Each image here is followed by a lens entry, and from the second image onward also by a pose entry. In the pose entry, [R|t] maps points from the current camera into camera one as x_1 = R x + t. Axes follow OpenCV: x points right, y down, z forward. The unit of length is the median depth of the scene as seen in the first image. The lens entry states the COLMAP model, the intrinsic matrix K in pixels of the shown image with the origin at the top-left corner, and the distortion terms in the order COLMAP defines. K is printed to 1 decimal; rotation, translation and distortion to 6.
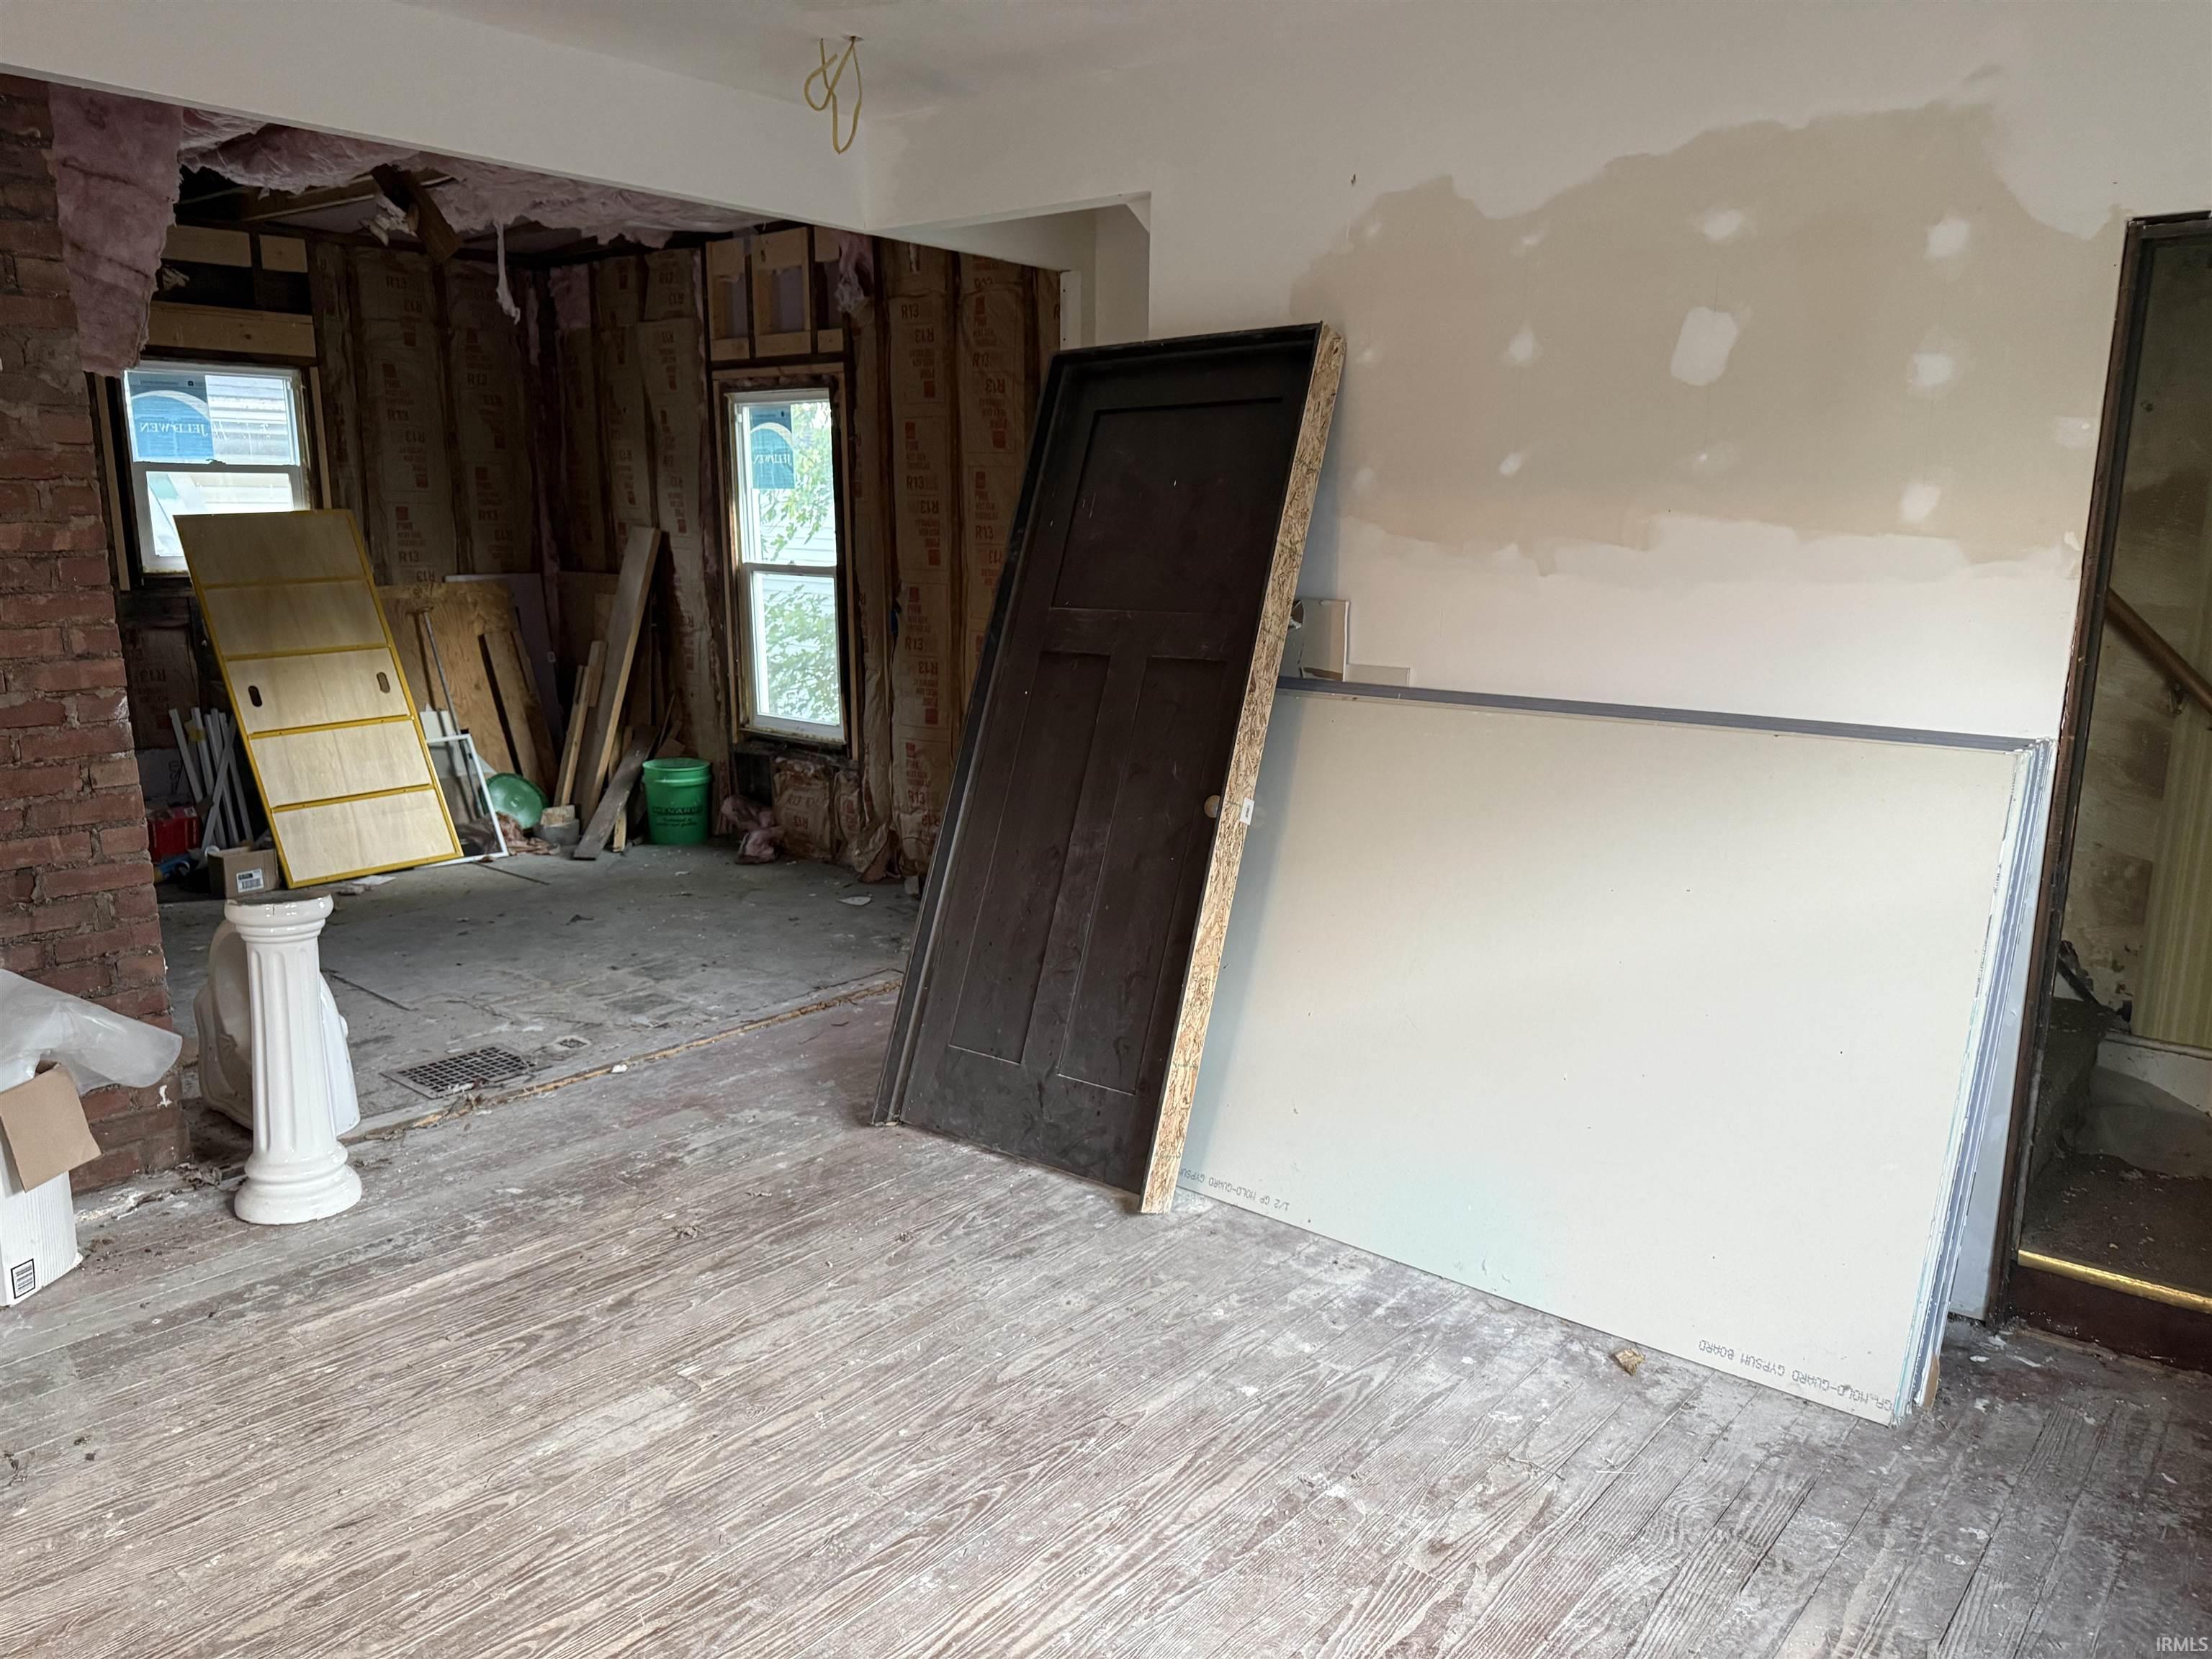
lens RADIAL K [[1577.3, 0, 1115.4], [0, 1577.3, 839.7], [0, 0, 1]] dist [0.070105, -0.097157]
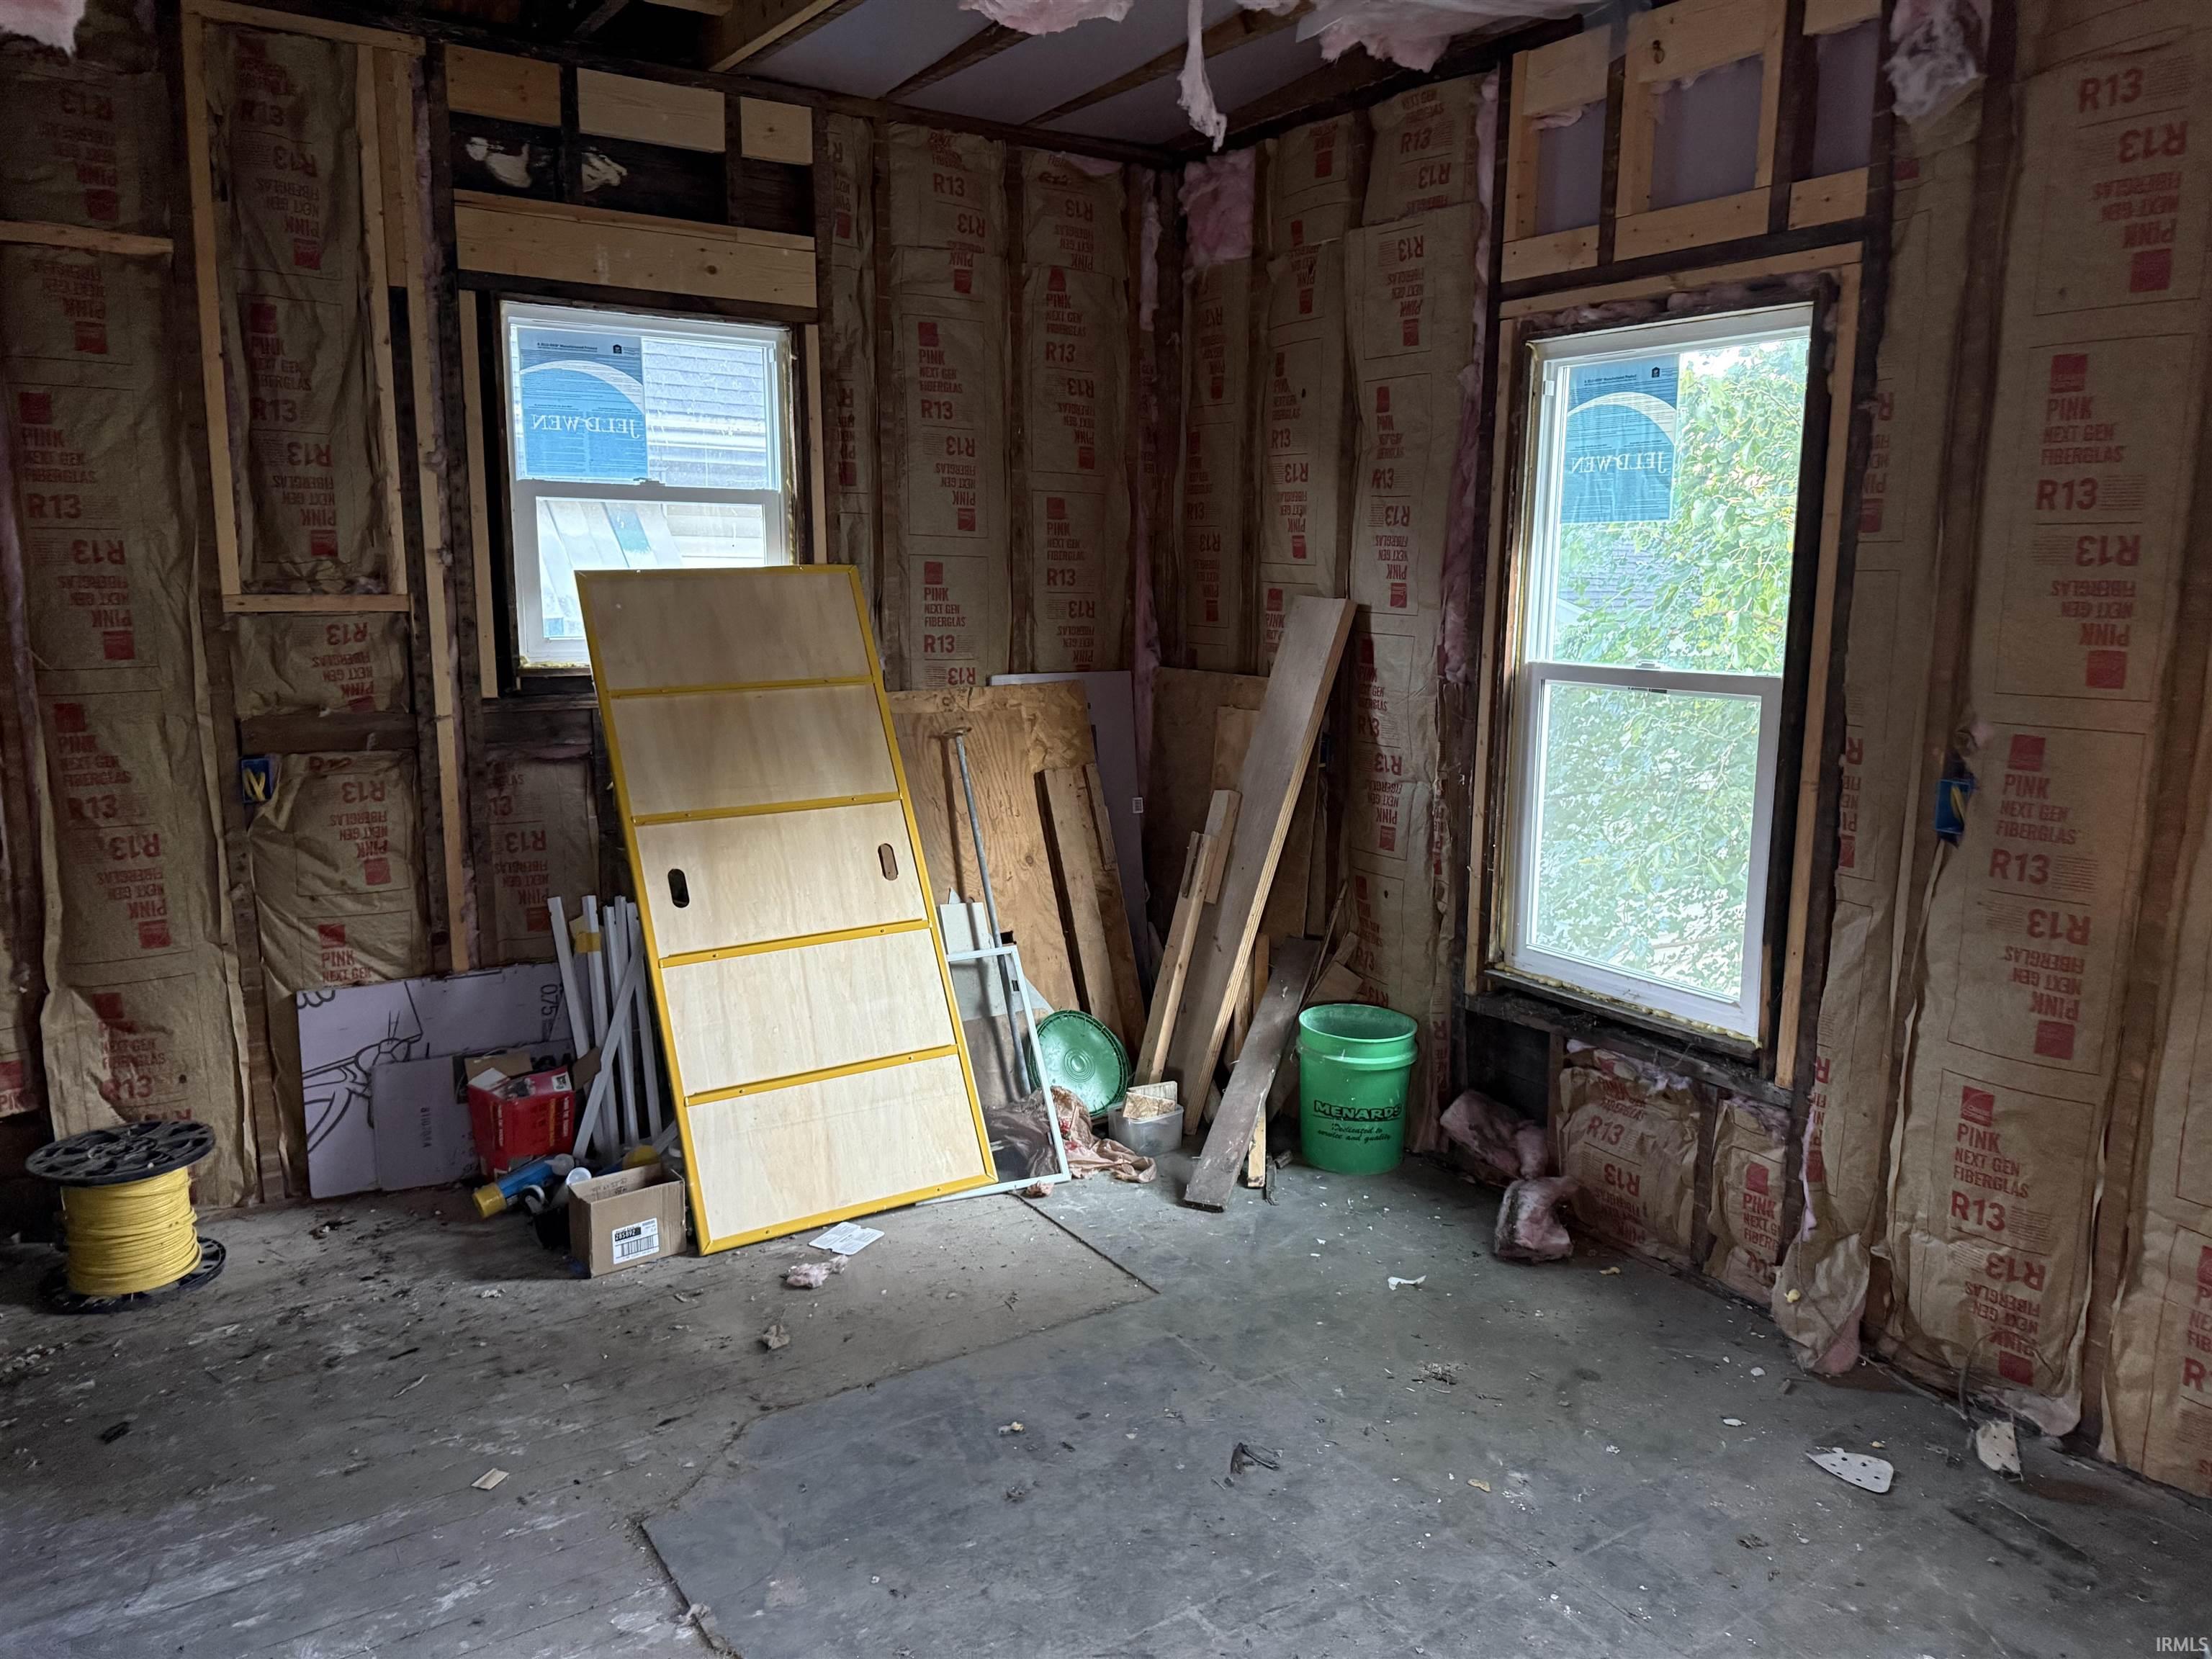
lens RADIAL K [[1534.3, 0, 1135.8], [0, 1534.3, 826.0], [0, 0, 1]] dist [0.070976, -0.084316]
pose [[0.965851, 0.048614, -0.254496, -0.227910], [-0.059512, 0.997603, -0.035295, -0.096179], [0.252170, 0.049235, 0.966430, 0.478431]]
